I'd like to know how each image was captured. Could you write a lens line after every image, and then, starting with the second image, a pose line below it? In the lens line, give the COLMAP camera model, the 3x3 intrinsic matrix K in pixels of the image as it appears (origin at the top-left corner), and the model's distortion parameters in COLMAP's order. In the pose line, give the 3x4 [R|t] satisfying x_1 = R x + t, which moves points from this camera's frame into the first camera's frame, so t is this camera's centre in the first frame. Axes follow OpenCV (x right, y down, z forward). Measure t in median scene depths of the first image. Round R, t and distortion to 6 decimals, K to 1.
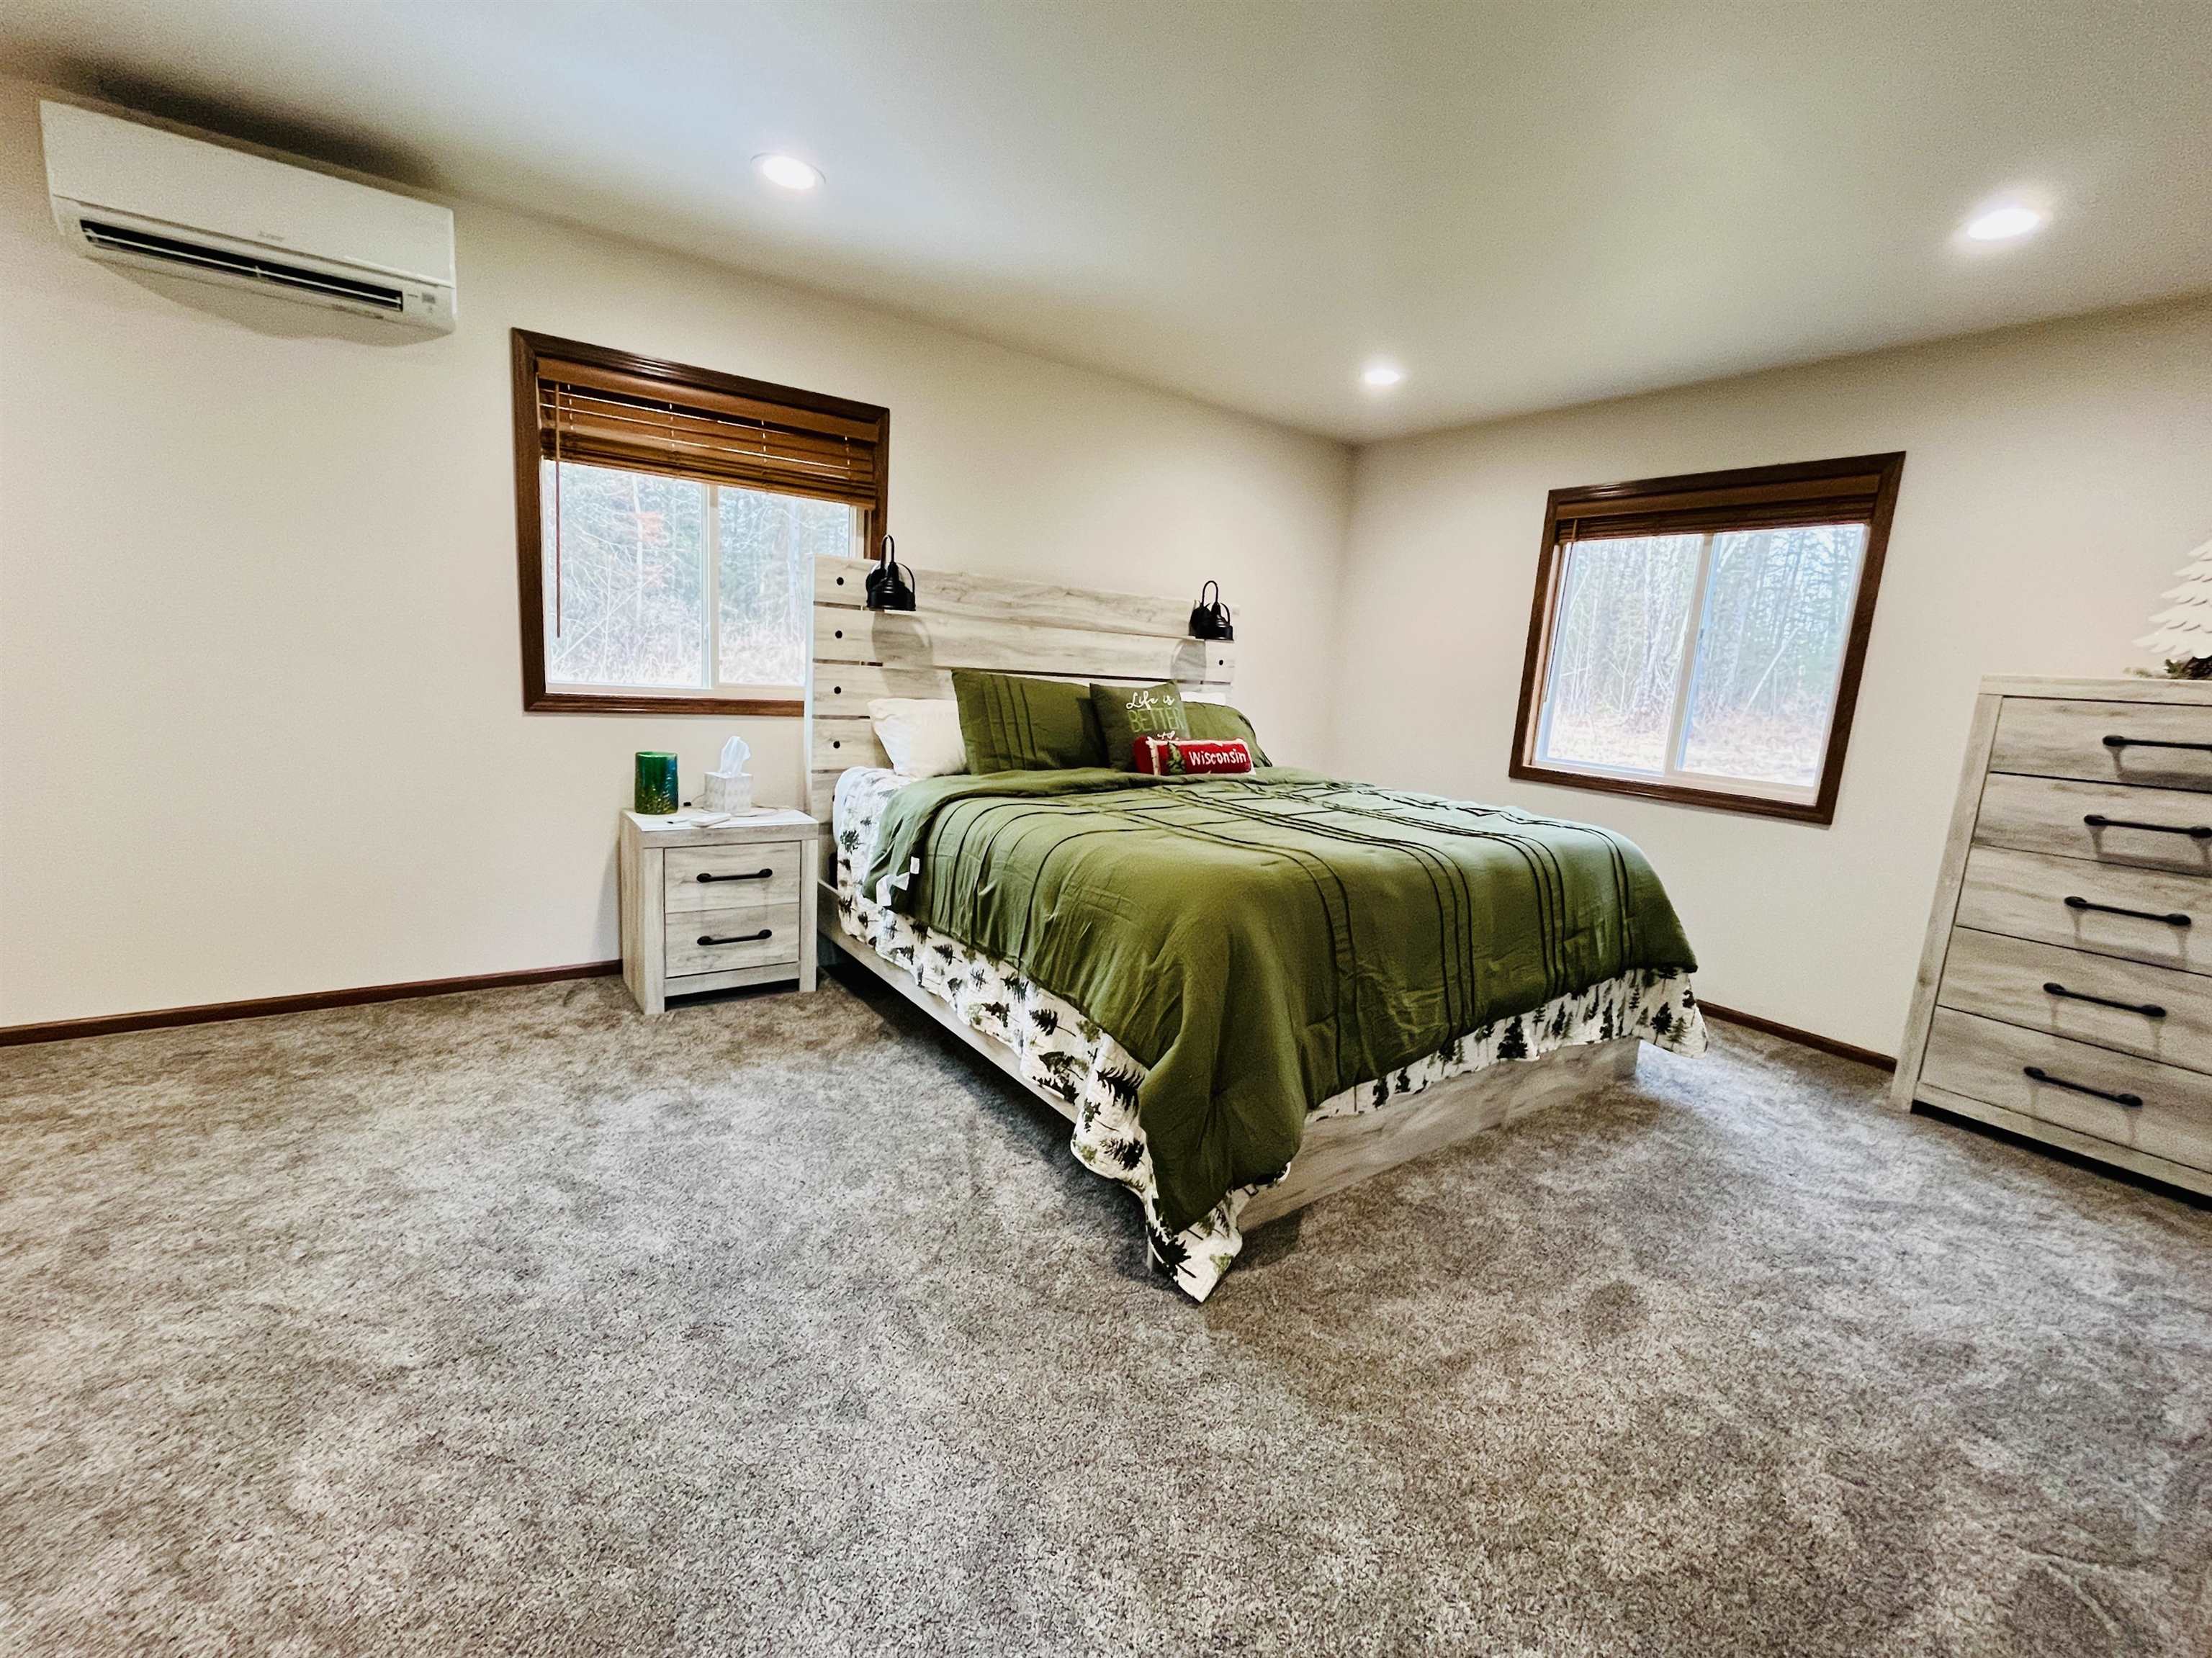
lens RADIAL K [[898.9, 0, 1103.1], [0, 898.9, 854.4], [0, 0, 1]] dist [-0.019160, 0.000118]
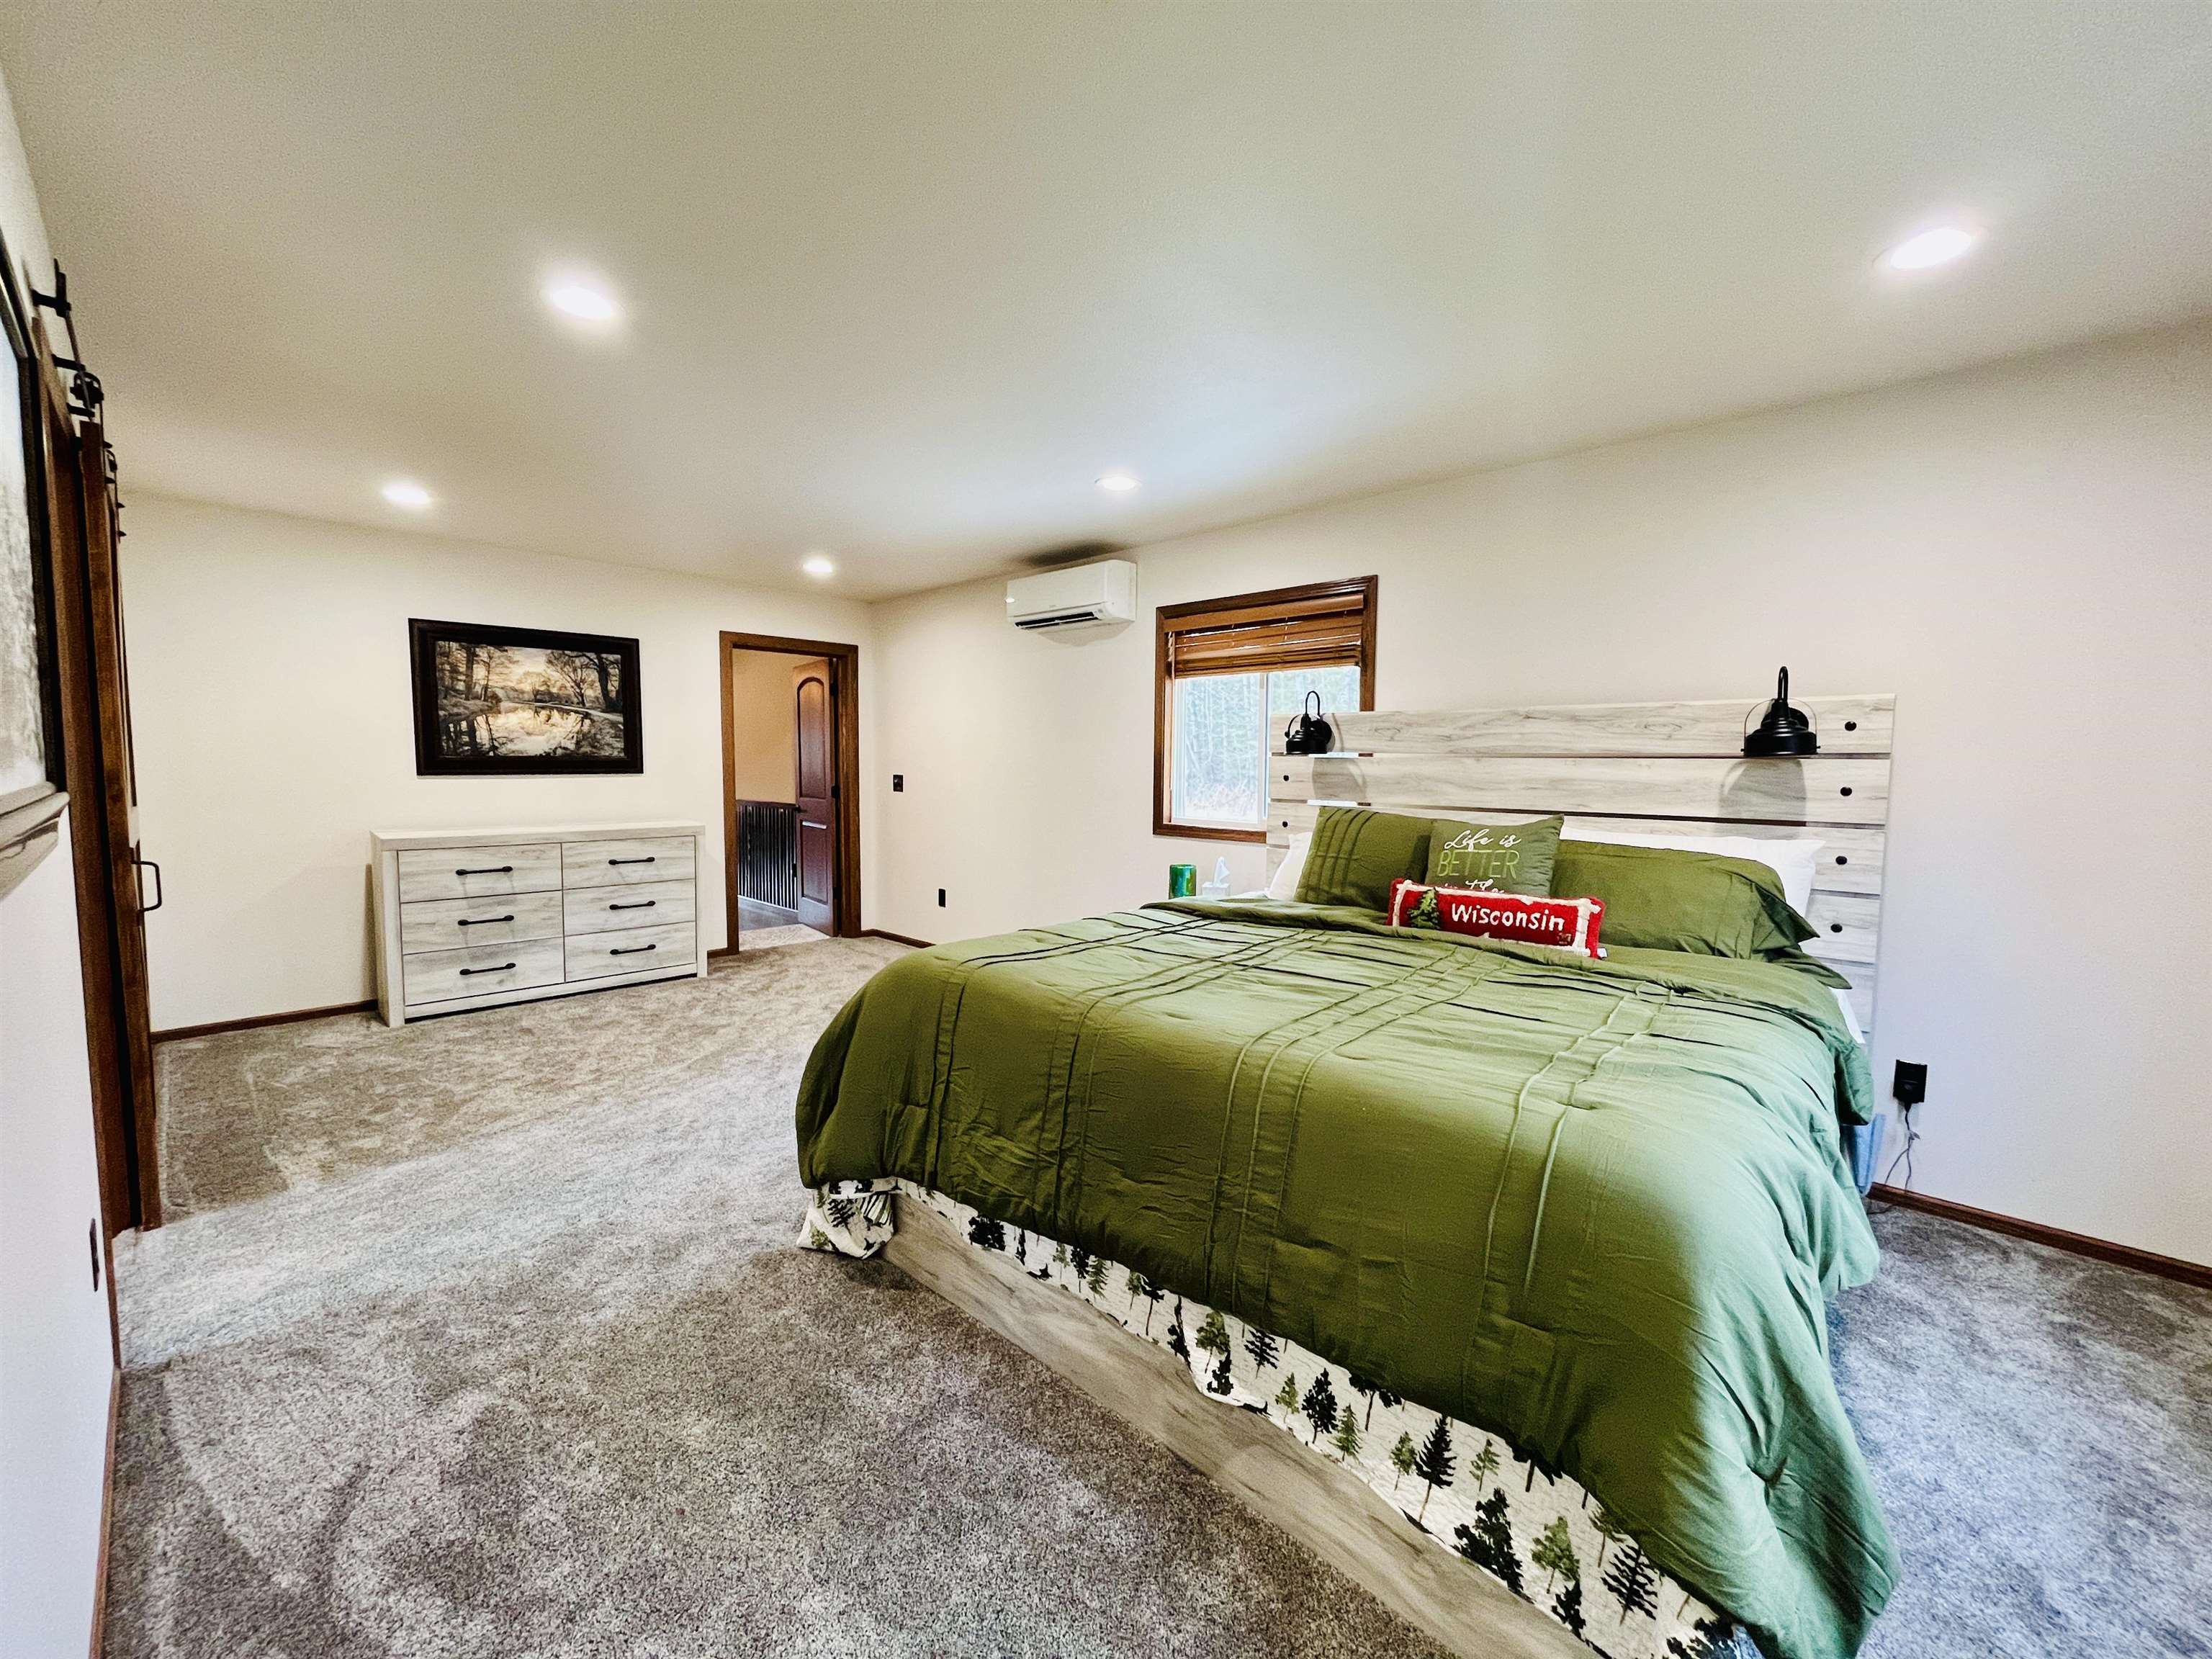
lens RADIAL K [[890.6, 0, 1106.0], [0, 890.6, 829.5], [0, 0, 1]] dist [-0.000714, -0.000215]
pose [[0.202600, 0.009604, -0.979215, 0.808549], [-0.206320, 0.977925, -0.033096, -0.090711], [0.957280, 0.208737, 0.200109, 0.551314]]
